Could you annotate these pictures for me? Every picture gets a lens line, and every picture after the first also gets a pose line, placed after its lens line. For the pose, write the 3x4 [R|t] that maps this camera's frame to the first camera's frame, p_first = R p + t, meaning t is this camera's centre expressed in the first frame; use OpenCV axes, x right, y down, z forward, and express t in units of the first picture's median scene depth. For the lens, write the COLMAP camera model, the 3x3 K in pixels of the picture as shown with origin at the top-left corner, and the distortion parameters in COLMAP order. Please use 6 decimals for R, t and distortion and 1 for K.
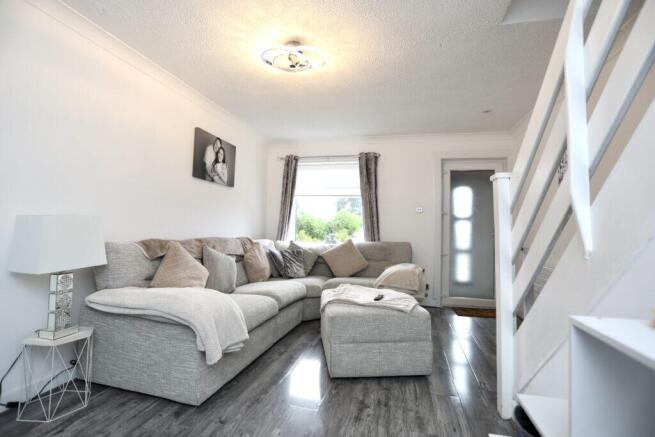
lens RADIAL K [[322.0, 0, 322.1], [0, 322.0, 219.3], [0, 0, 1]] dist [-0.066224, 0.029343]
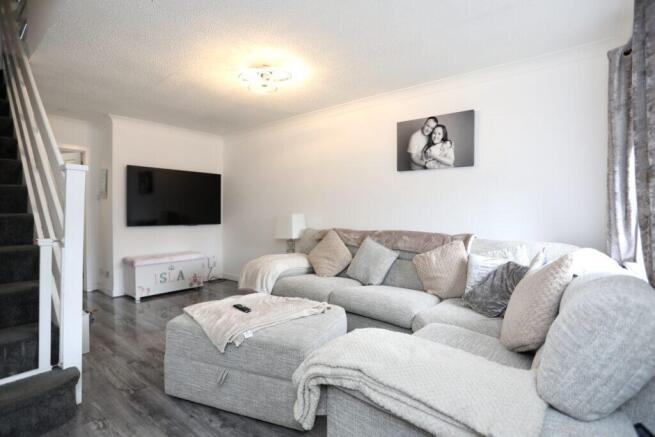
lens RADIAL K [[322.0, 0, 322.1], [0, 322.0, 219.3], [0, 0, 1]] dist [-0.066224, 0.029343]
pose [[-0.408662, -0.012646, -0.912598, 0.562157], [0.010760, 0.999768, -0.018672, 0.033896], [0.912622, -0.017450, -0.408431, 1.044750]]
